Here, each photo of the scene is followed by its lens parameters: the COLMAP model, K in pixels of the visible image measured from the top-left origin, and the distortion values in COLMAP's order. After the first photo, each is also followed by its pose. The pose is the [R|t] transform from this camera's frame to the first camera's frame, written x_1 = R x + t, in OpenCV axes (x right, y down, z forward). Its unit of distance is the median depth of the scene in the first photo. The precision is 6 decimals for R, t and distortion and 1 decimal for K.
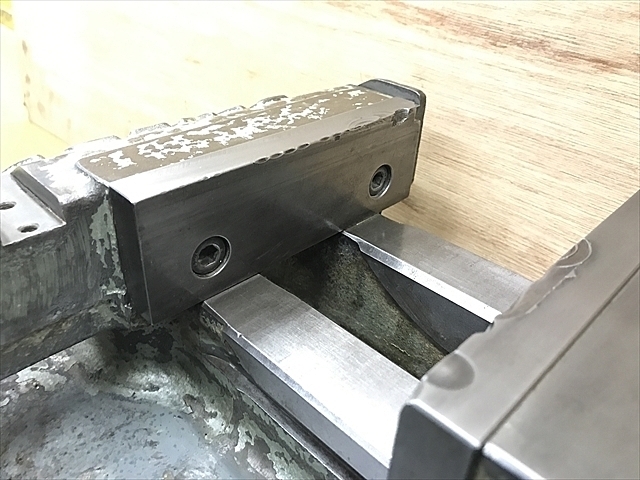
lens RADIAL K [[532.8, 0, 316.9], [0, 532.8, 236.4], [0, 0, 1]] dist [0.003591, -0.004803]
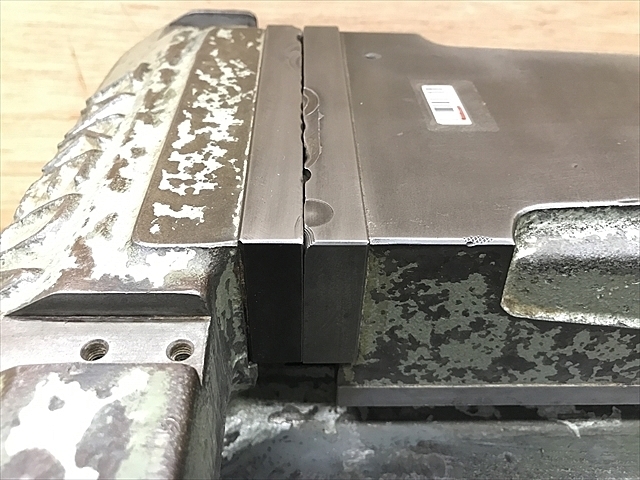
lens RADIAL K [[544.8, 0, 320.0], [0, 544.8, 240.0], [0, 0, 1]] dist [-0.041144, -0.010571]
pose [[0.686109, -0.495070, 0.533067, -0.562845], [0.383469, 0.868789, 0.313299, -0.233140], [-0.618227, -0.010543, 0.785929, 0.240723]]
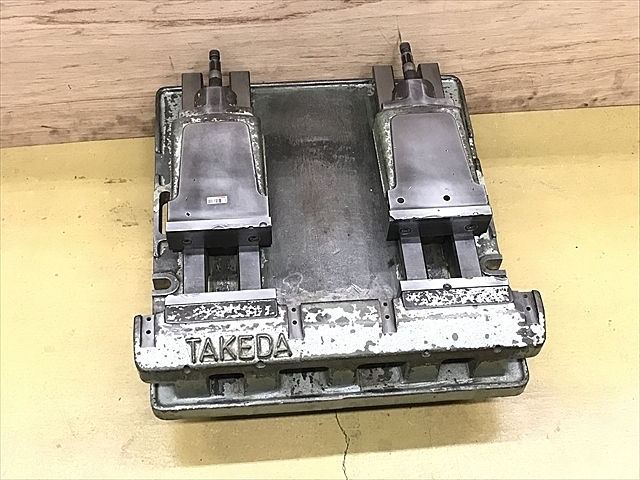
lens RADIAL K [[861.5, 0, 320.0], [0, 861.5, 240.0], [0, 0, 1]] dist [0.186824, 0.024783]
pose [[-0.766008, -0.577741, 0.281863, -1.804177], [0.279140, 0.096028, 0.955437, -5.127920], [-0.579062, 0.810552, 0.087712, -0.142878]]
